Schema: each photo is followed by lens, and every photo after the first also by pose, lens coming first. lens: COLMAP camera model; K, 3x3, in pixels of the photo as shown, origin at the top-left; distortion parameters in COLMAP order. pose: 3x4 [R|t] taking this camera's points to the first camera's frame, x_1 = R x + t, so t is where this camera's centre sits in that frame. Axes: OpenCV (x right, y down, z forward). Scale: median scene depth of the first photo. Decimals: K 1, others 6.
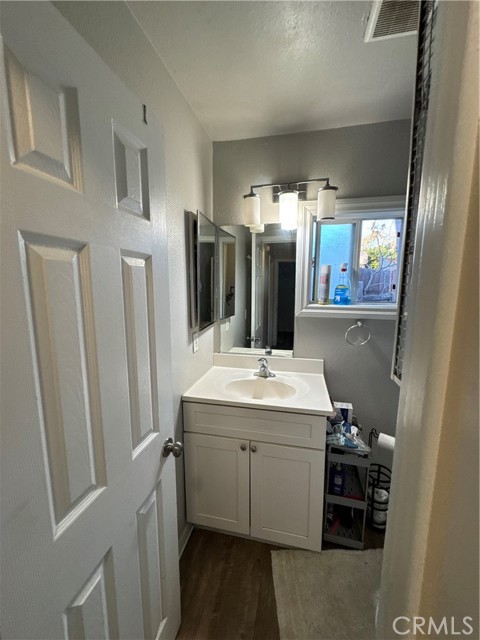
lens RADIAL K [[255.9, 0, 239.8], [0, 255.9, 319.7], [0, 0, 1]] dist [-0.003131, 0.000025]
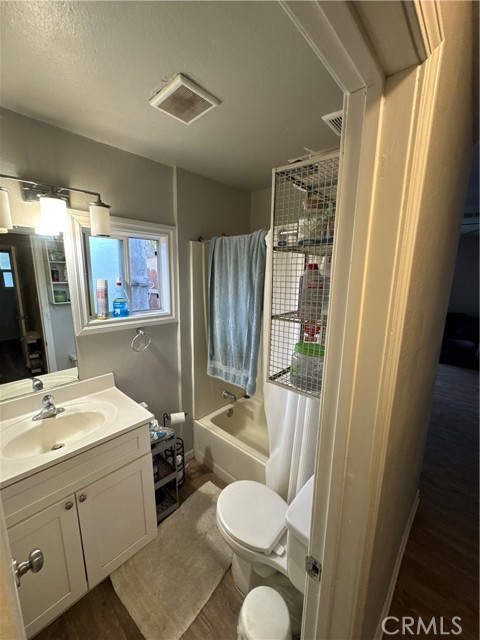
lens RADIAL K [[255.9, 0, 239.8], [0, 255.9, 320.6], [0, 0, 1]] dist [-0.003131, 0.000025]
pose [[0.493105, -0.158086, 0.855486, -0.273405], [0.107902, 0.986872, 0.120170, -0.121132], [-0.863252, 0.033052, 0.503689, 0.051924]]
